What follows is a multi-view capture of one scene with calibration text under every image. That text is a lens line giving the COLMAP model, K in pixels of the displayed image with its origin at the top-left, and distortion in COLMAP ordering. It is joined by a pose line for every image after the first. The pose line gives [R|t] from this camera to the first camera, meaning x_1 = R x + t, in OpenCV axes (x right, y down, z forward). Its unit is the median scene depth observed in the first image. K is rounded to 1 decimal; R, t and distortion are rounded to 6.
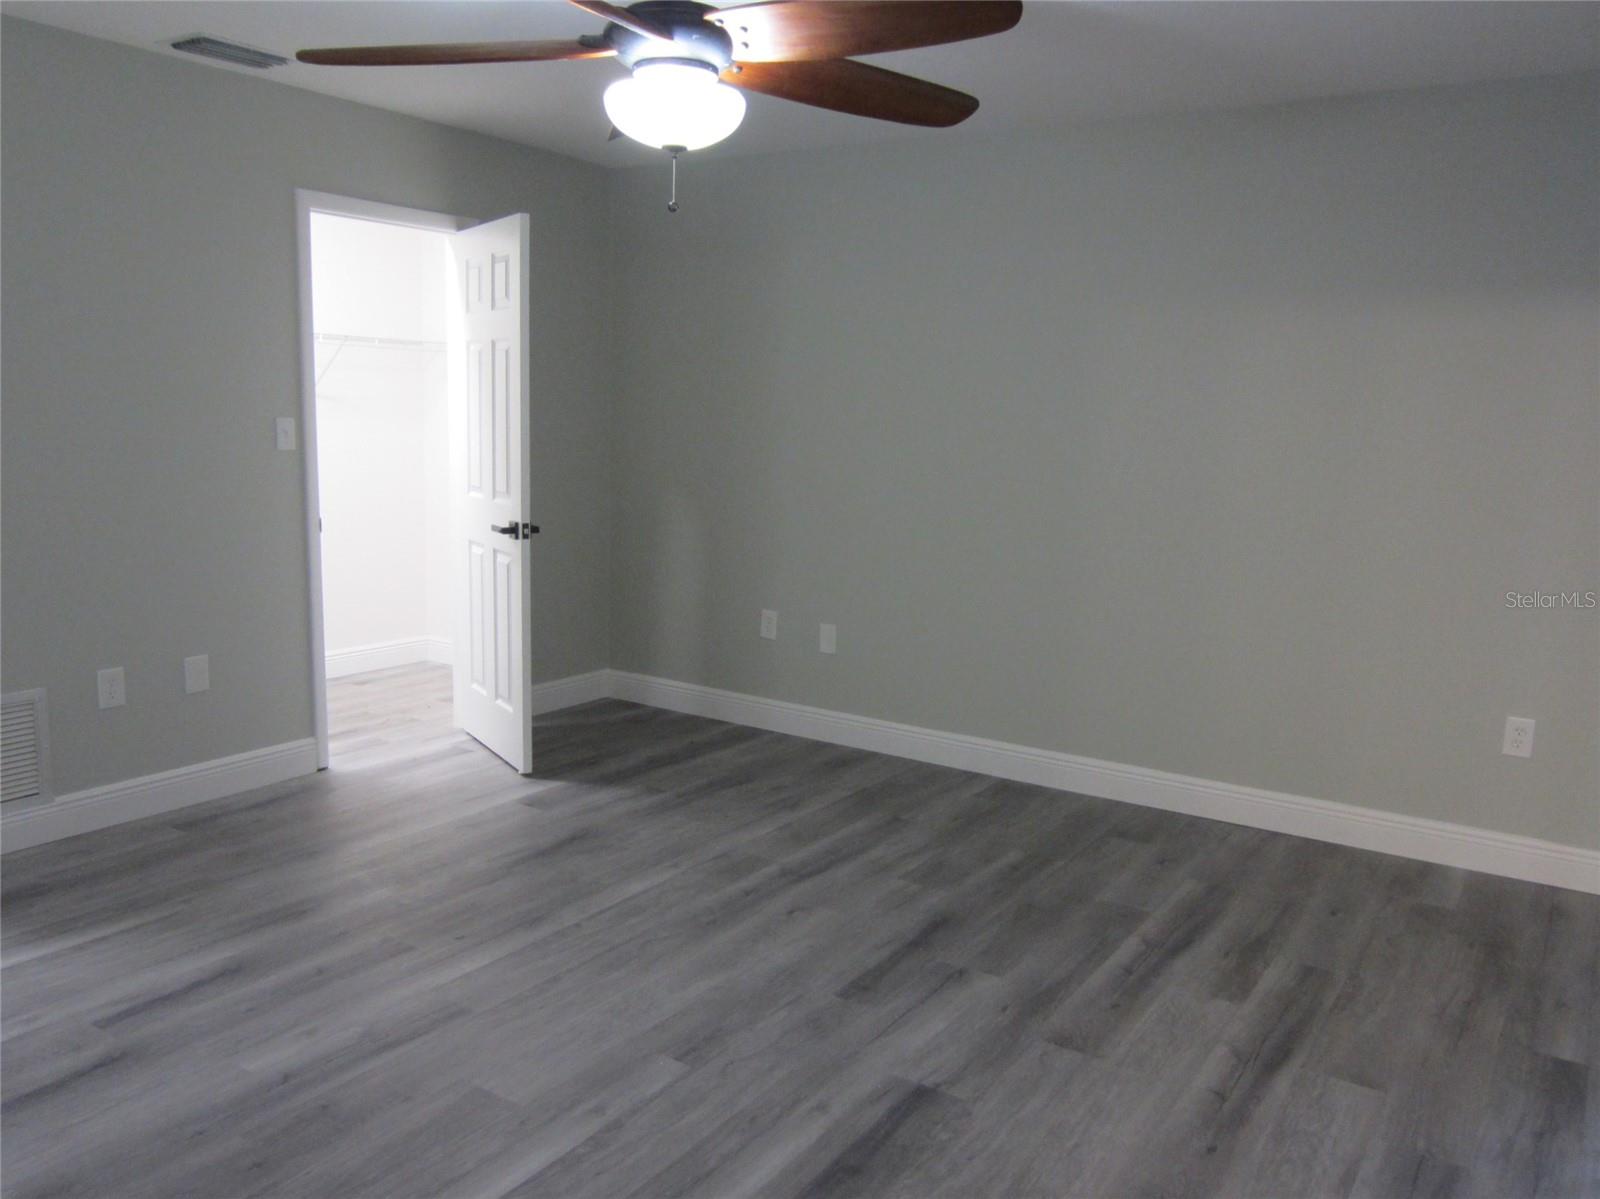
lens RADIAL K [[1252.8, 0, 796.6], [0, 1252.8, 582.6], [0, 0, 1]] dist [-0.014568, 0.009464]
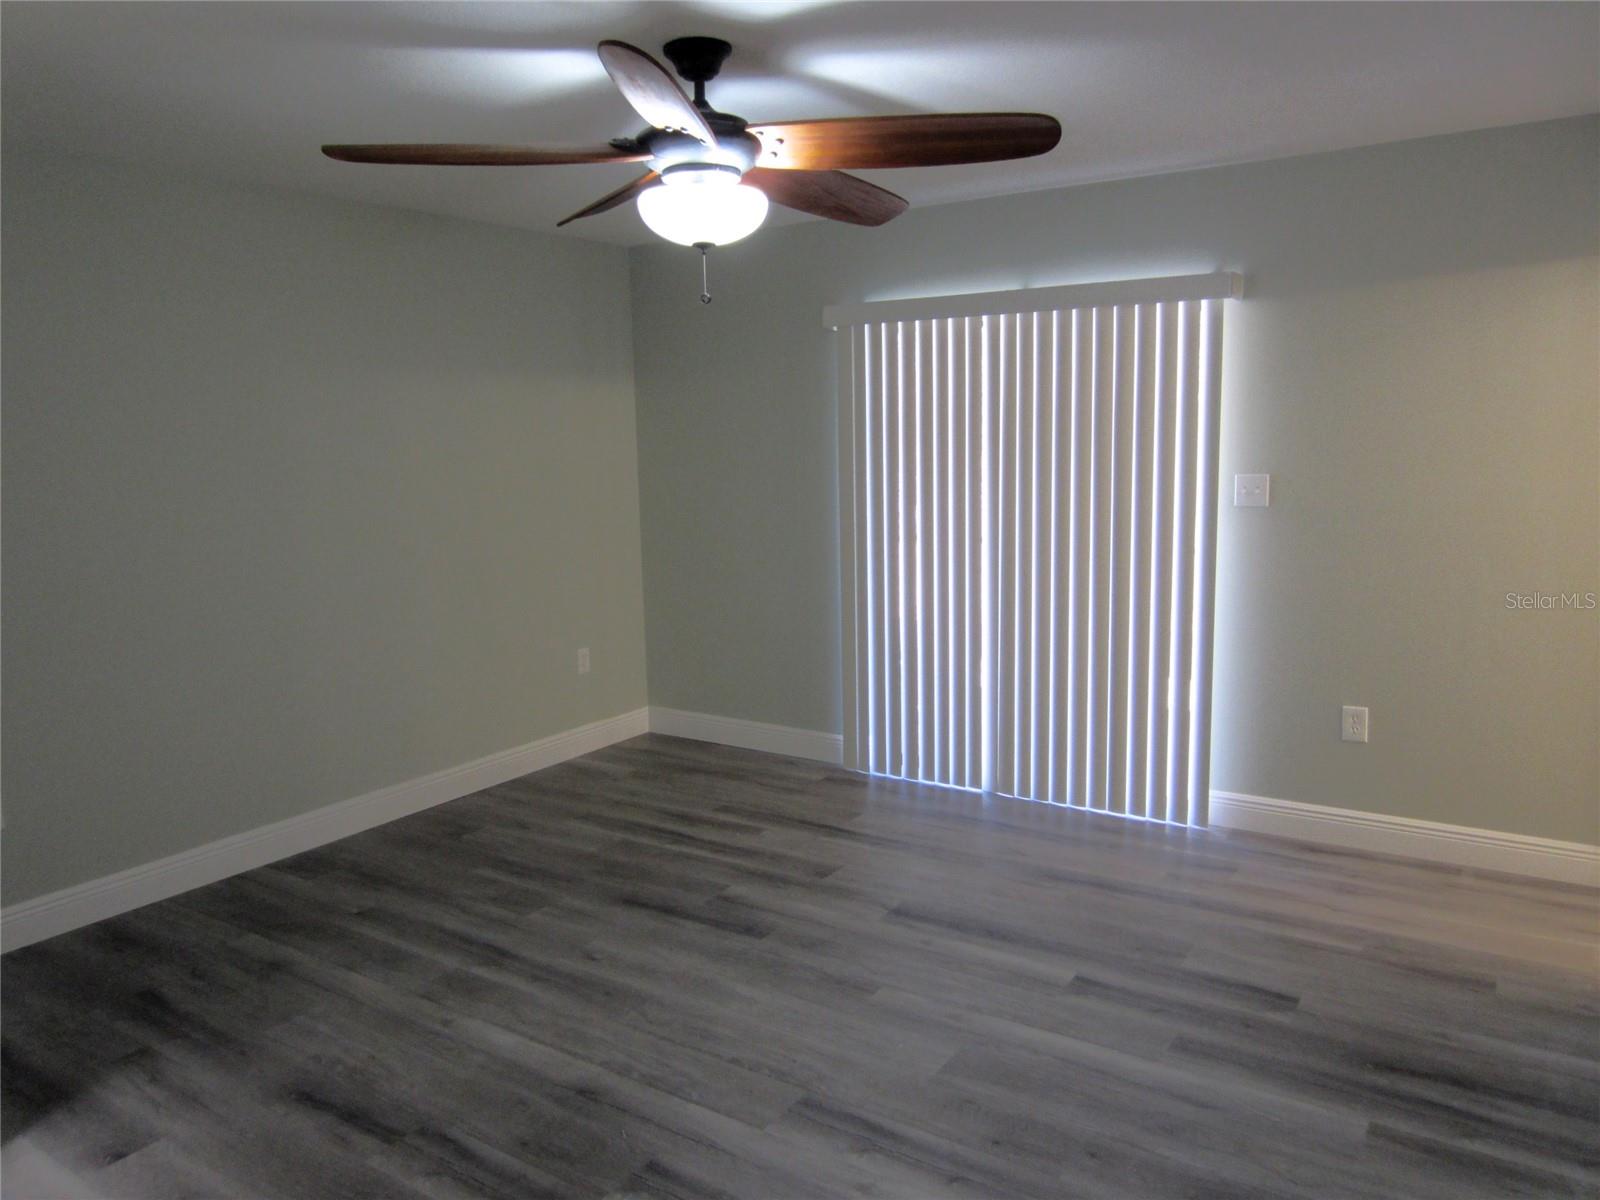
lens RADIAL K [[1151.6, 0, 803.9], [0, 1151.6, 592.3], [0, 0, 1]] dist [-0.009562, 0.000825]
pose [[0.001280, -0.165703, 0.986175, -0.962346], [0.165399, 0.972628, 0.163212, -0.173906], [-0.986226, 0.162903, 0.028652, 0.796866]]
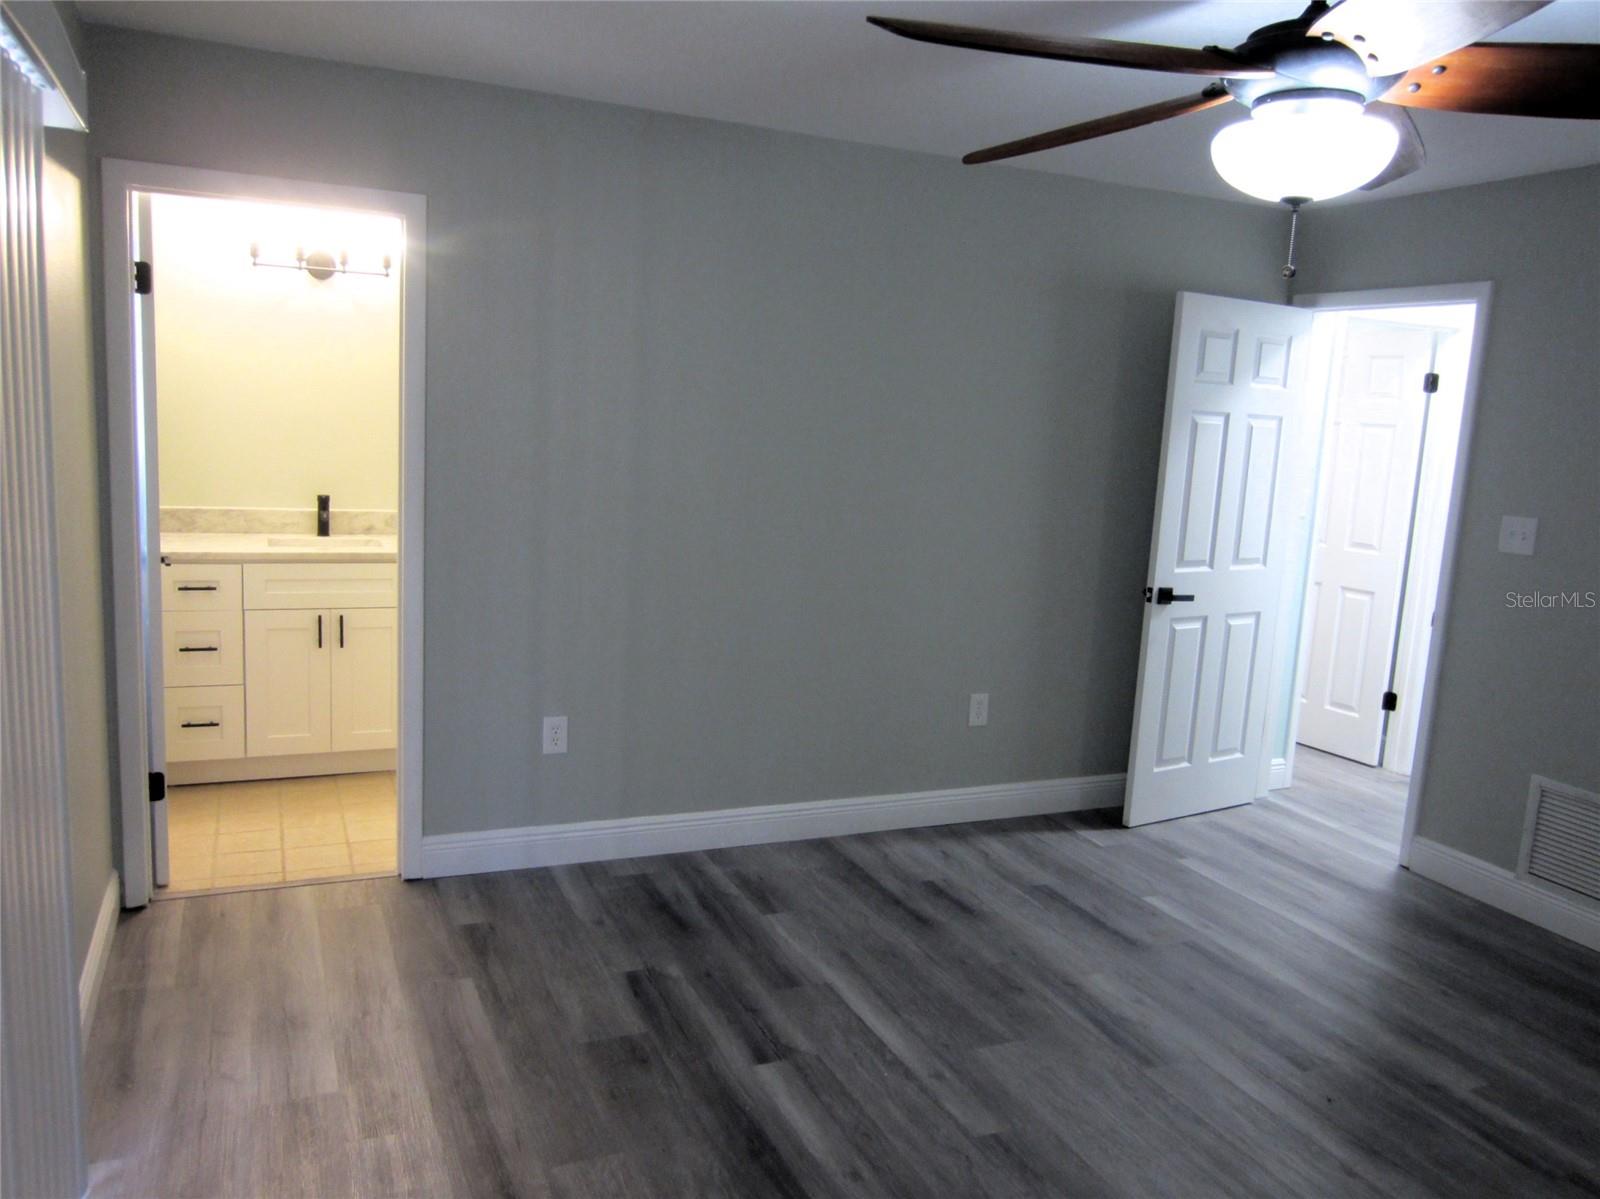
lens RADIAL K [[1213.5, 0, 794.8], [0, 1213.5, 605.3], [0, 0, 1]] dist [-0.013004, 0.002312]
pose [[-0.543409, 0.074614, -0.836145, 0.635059], [-0.186986, 0.960260, 0.207212, -0.163747], [0.818378, 0.268948, -0.507863, 1.025129]]
